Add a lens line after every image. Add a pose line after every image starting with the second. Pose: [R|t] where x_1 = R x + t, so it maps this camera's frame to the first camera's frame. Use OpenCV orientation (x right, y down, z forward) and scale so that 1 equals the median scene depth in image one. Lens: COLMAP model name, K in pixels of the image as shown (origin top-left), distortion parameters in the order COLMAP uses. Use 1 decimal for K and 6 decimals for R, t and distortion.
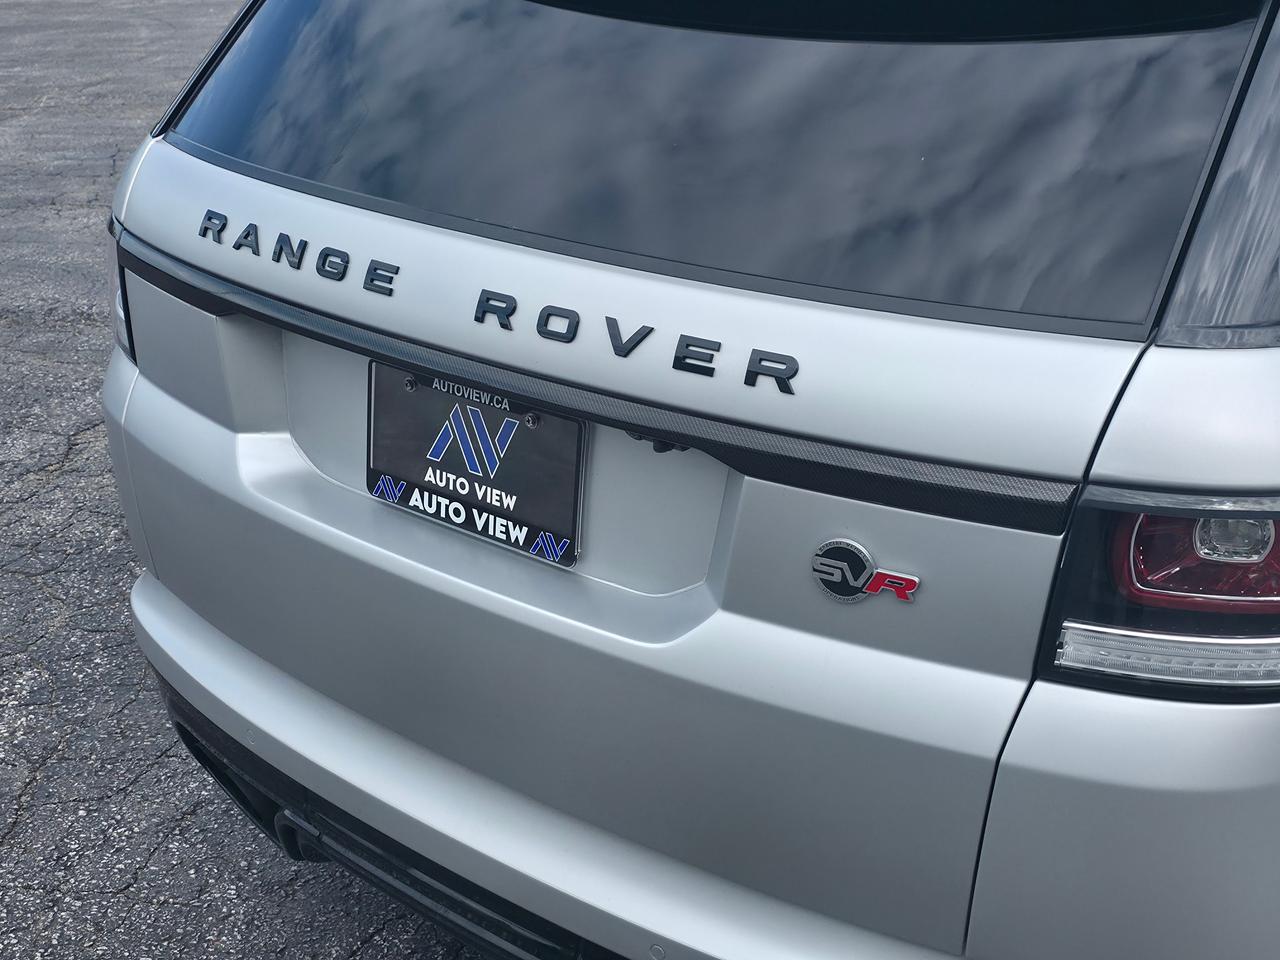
lens RADIAL K [[1700.3, 0, 640.0], [0, 1700.3, 480.0], [0, 0, 1]] dist [0.156975, -0.398320]
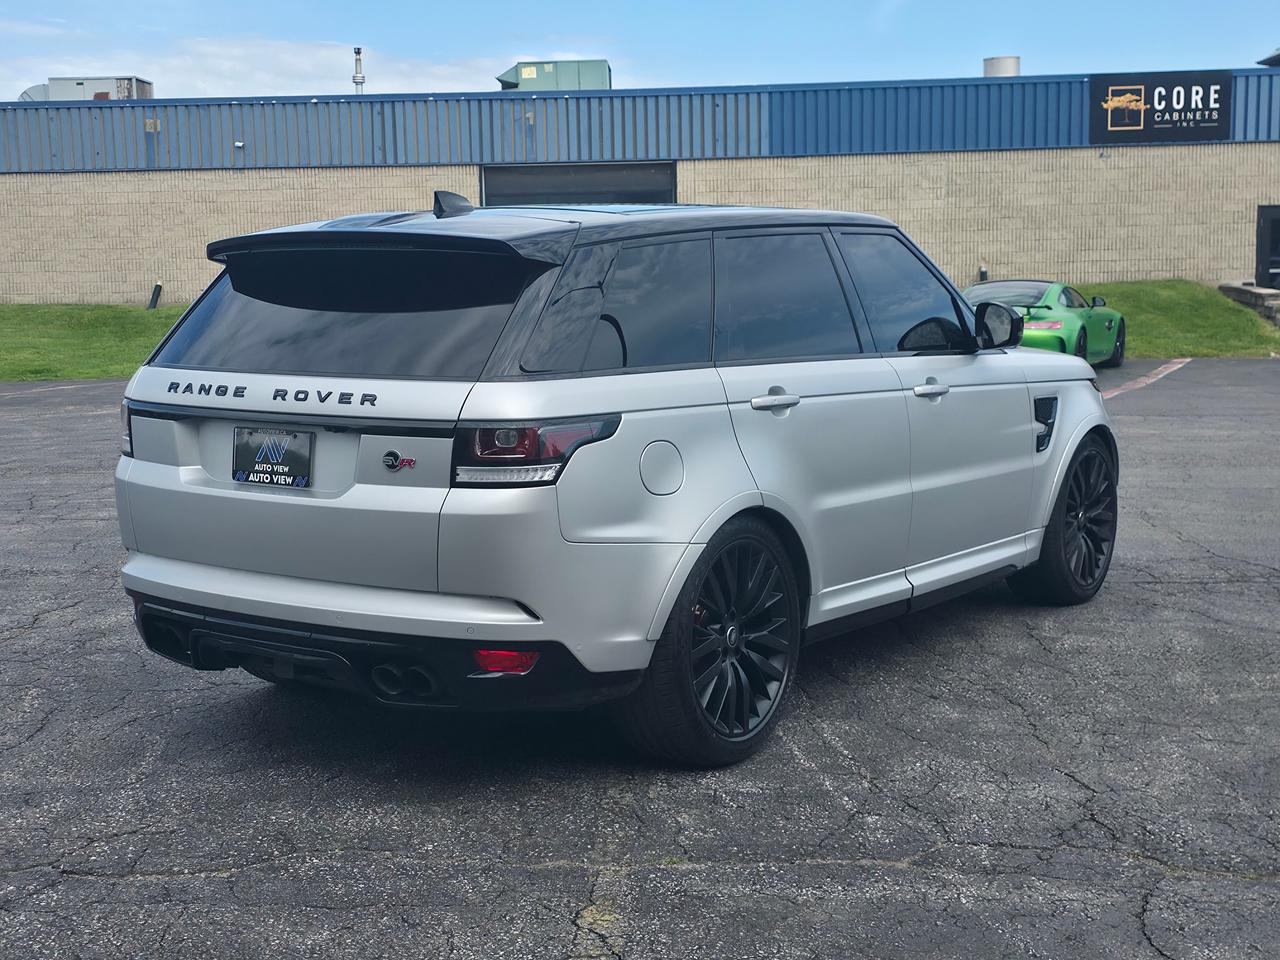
lens RADIAL K [[1700.3, 0, 640.0], [0, 1700.3, 480.0], [0, 0, 1]] dist [0.156975, -0.398320]
pose [[0.995543, -0.021956, 0.091717, 0.237294], [0.044084, 0.968073, -0.246761, 0.733500], [-0.083370, 0.249704, 0.964726, -1.700855]]
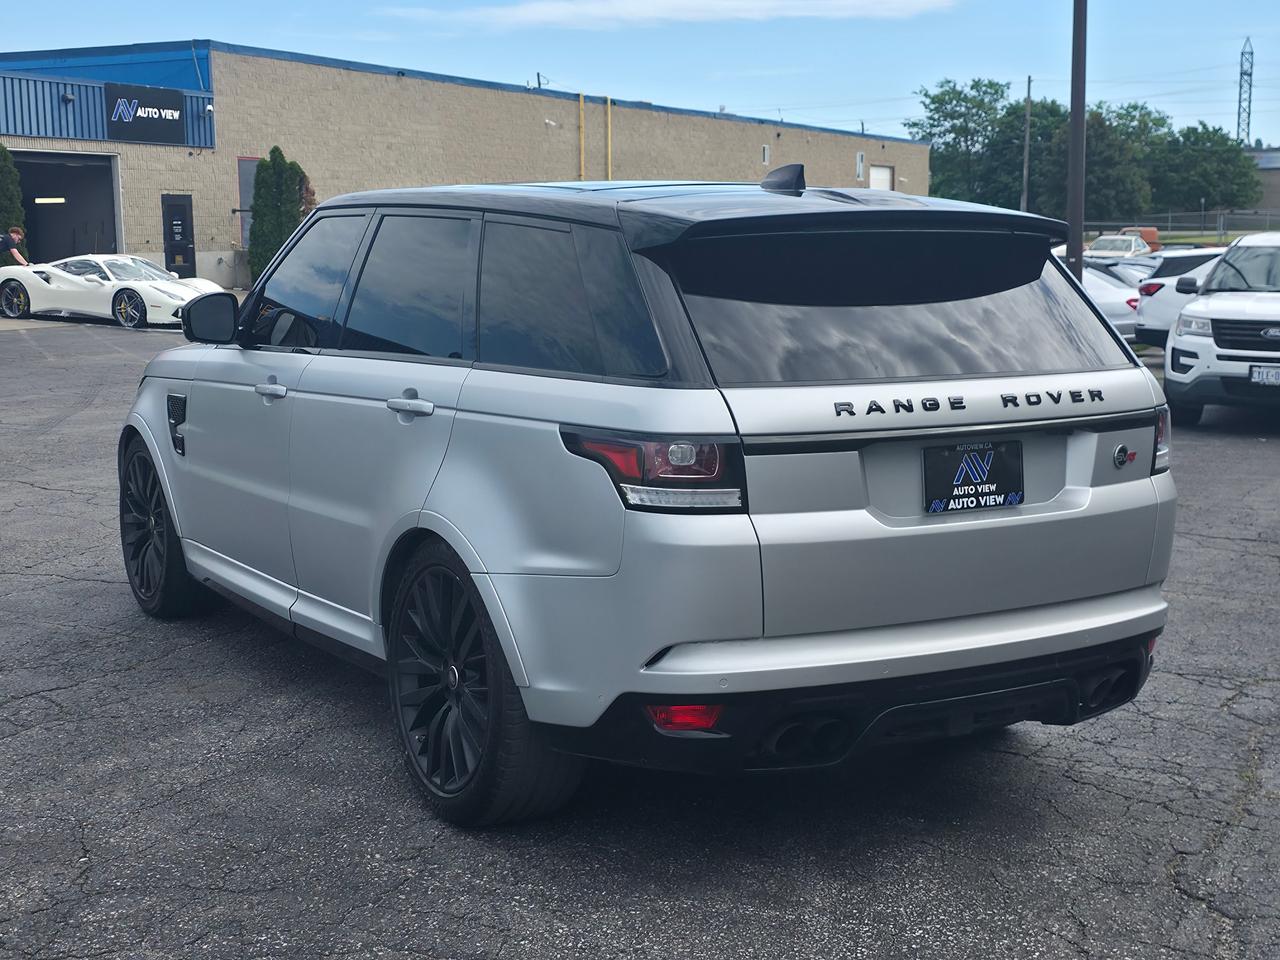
lens RADIAL K [[1700.3, 0, 640.0], [0, 1700.3, 480.0], [0, 0, 1]] dist [0.156975, -0.398320]
pose [[0.318350, -0.132416, 0.938680, -2.453121], [0.349352, 0.936892, 0.013682, -0.200181], [-0.881253, 0.323574, 0.344519, 0.608211]]
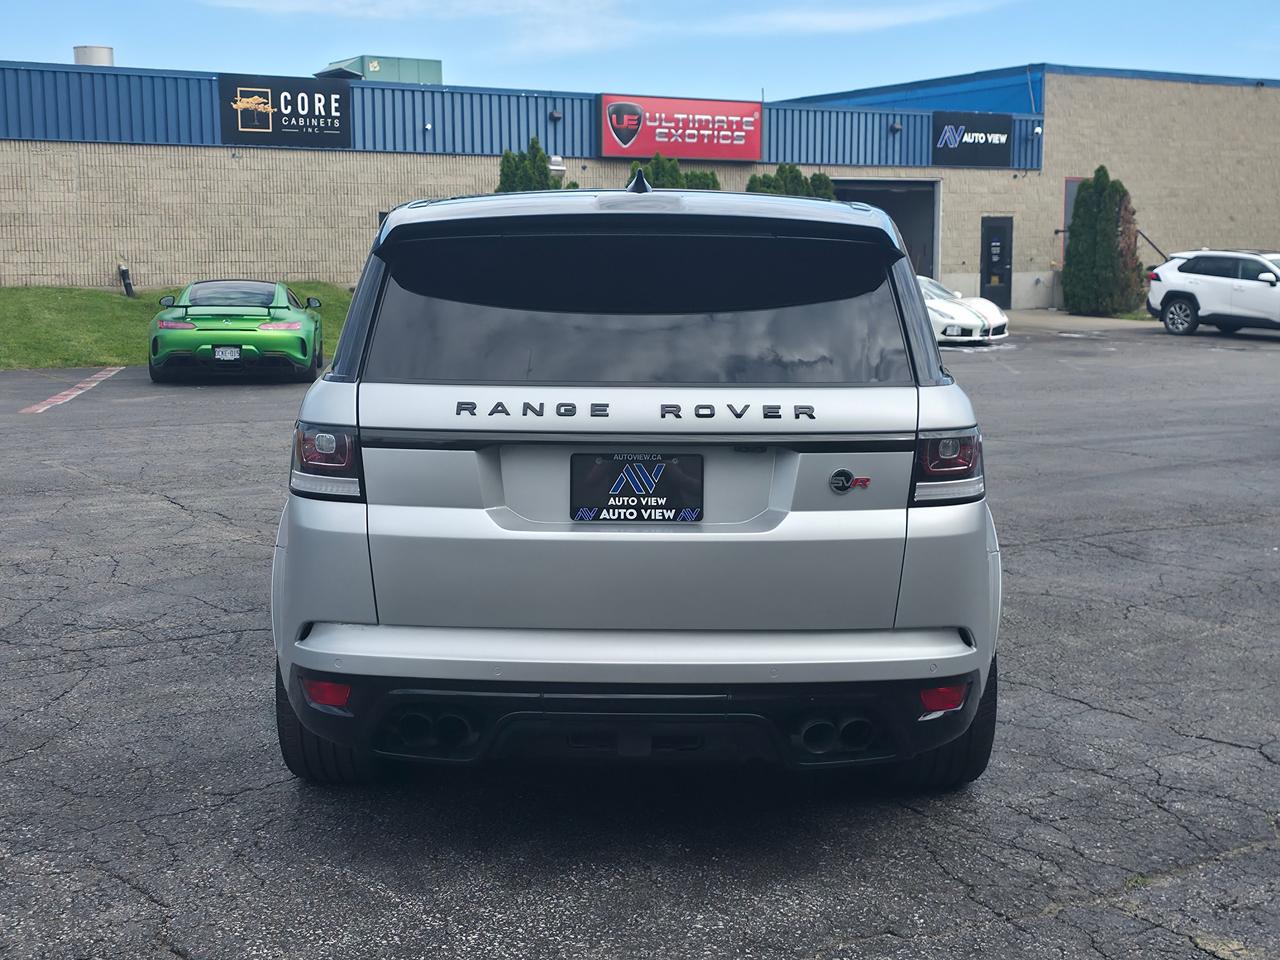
lens RADIAL K [[1702.4, 0, 634.6], [0, 1702.4, 458.9], [0, 0, 1]] dist [0.169140, -0.443676]
pose [[0.766536, -0.071997, 0.638153, -1.546299], [0.234096, 0.956650, -0.173261, 0.342777], [-0.598015, 0.282200, 0.750161, -0.696919]]
